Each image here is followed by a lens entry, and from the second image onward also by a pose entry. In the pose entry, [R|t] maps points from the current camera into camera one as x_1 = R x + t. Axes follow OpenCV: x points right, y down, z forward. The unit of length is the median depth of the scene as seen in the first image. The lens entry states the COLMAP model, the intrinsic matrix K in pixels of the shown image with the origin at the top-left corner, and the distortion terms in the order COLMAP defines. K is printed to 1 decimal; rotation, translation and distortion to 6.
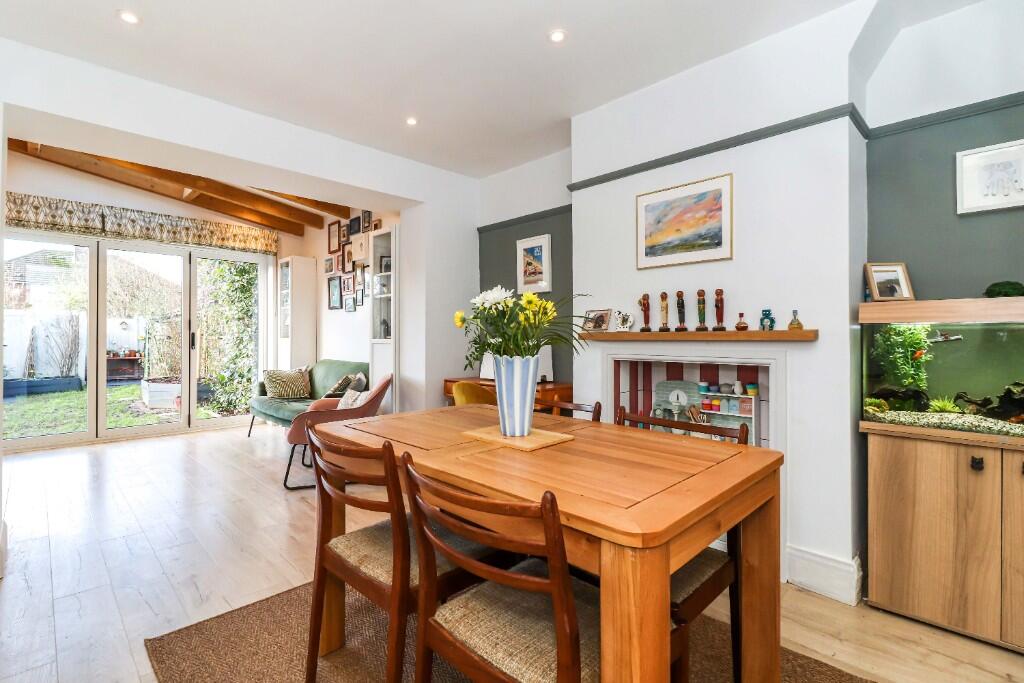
lens RADIAL K [[471.9, 0, 511.5], [0, 471.9, 341.2], [0, 0, 1]] dist [0.002309, -0.000825]
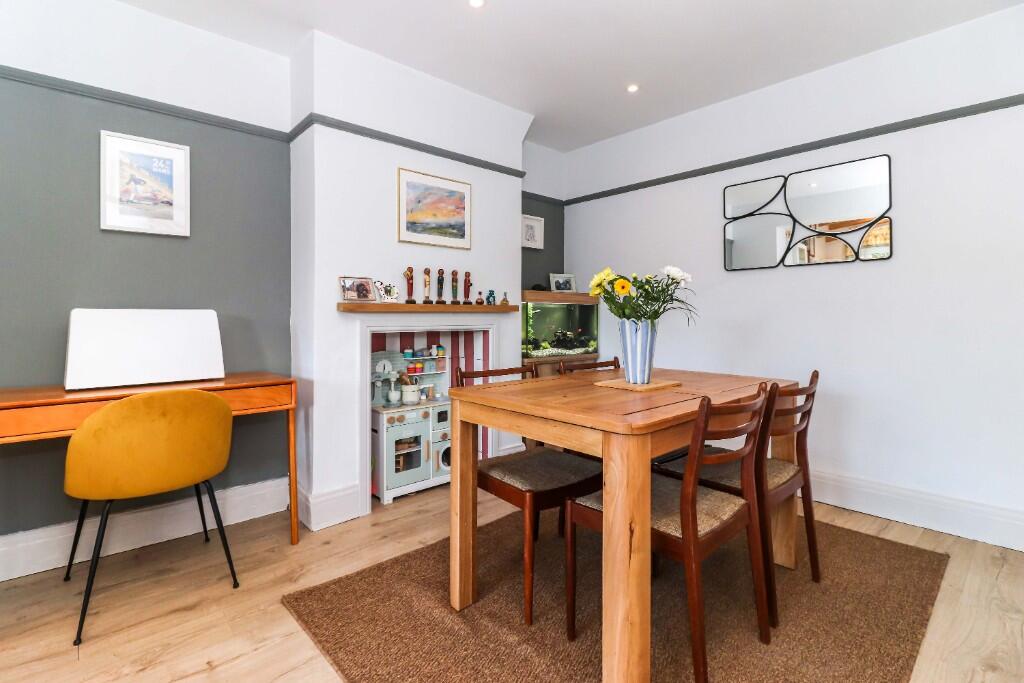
lens RADIAL K [[471.9, 0, 525.4], [0, 471.9, 306.4], [0, 0, 1]] dist [0.002309, -0.000825]
pose [[0.045672, 0.012590, 0.998877, -0.761983], [0.003867, 0.999911, -0.012780, 0.000191], [-0.998949, 0.004446, 0.045619, 0.726085]]
